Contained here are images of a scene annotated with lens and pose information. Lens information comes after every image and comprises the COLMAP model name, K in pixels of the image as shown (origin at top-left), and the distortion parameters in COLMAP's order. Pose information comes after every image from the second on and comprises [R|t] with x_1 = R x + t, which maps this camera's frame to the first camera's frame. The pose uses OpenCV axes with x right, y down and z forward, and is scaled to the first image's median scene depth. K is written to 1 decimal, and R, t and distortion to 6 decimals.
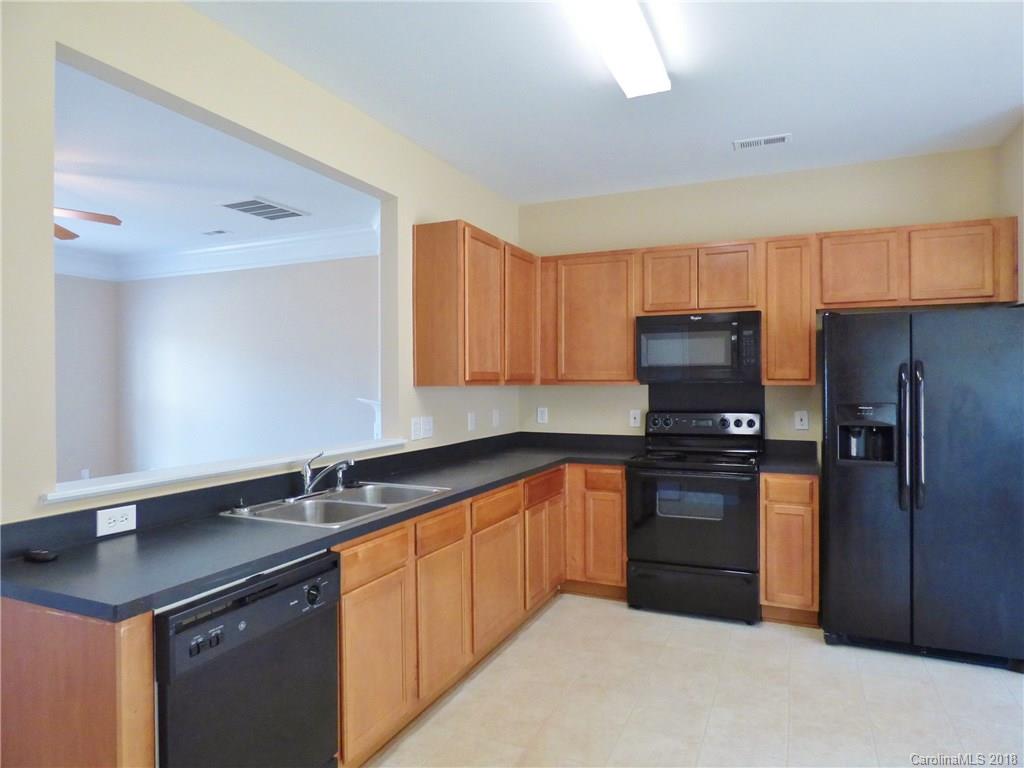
lens RADIAL K [[627.9, 0, 512.0], [0, 627.9, 384.0], [0, 0, 1]] dist [-0.009353, -0.001349]
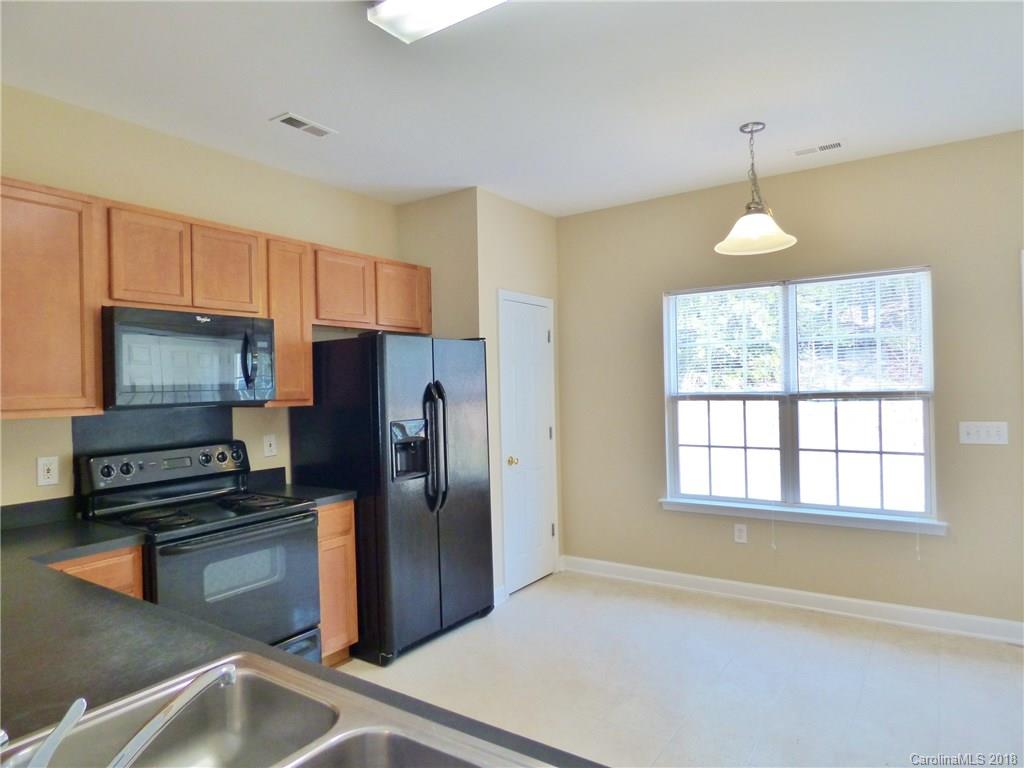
lens RADIAL K [[633.8, 0, 512.0], [0, 633.8, 384.0], [0, 0, 1]] dist [-0.004744, -0.000322]
pose [[0.170957, 0.001893, 0.985277, -0.407569], [0.022936, 0.999720, -0.005900, -0.018840], [-0.985011, 0.023607, 0.170866, 0.571816]]
